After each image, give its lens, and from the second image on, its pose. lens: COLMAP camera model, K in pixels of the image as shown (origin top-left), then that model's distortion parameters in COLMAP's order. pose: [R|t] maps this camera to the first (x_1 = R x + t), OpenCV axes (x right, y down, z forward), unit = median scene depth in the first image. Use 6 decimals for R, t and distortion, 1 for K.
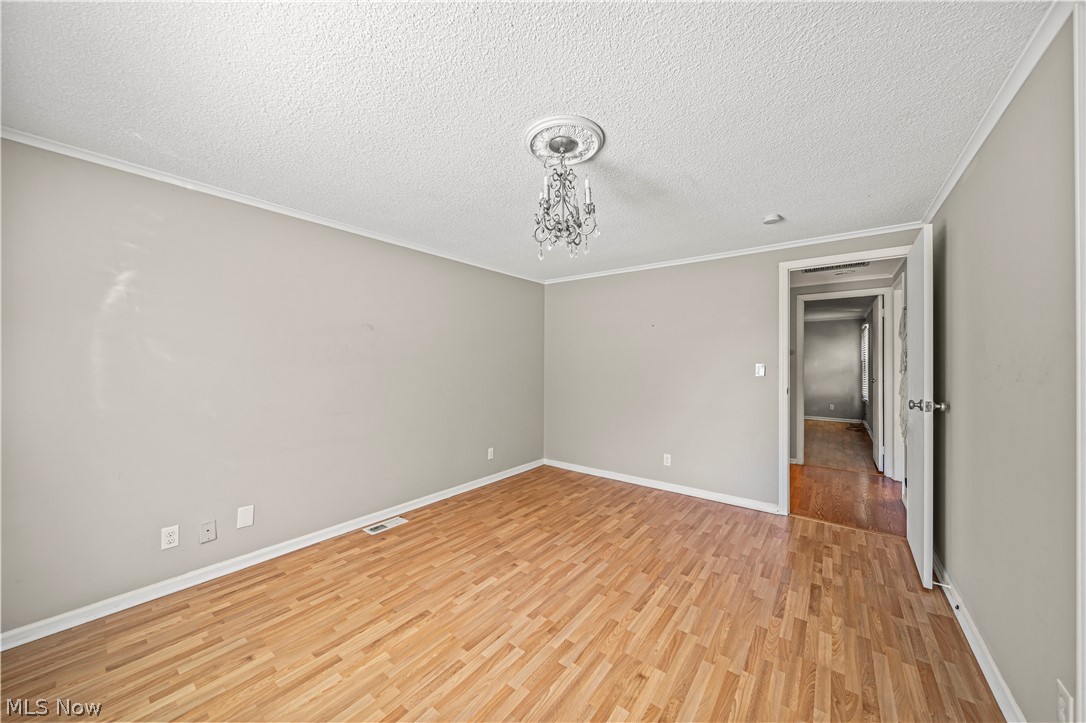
lens RADIAL K [[381.9, 0, 532.6], [0, 381.9, 360.0], [0, 0, 1]] dist [0.002638, -0.000558]
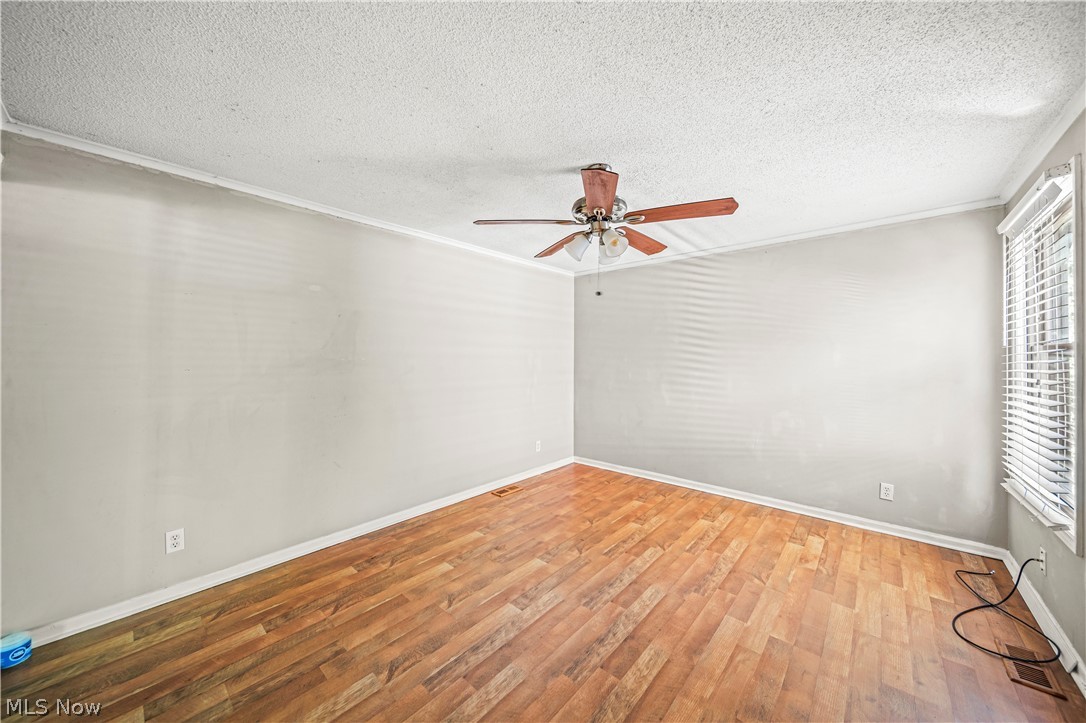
lens RADIAL K [[381.9, 0, 548.1], [0, 381.9, 366.9], [0, 0, 1]] dist [0.002638, -0.000558]
pose [[0.995750, -0.004005, -0.092009, 0.108874], [0.006035, 0.999744, 0.021803, 0.002047], [0.091898, -0.022266, 0.995519, 0.134941]]
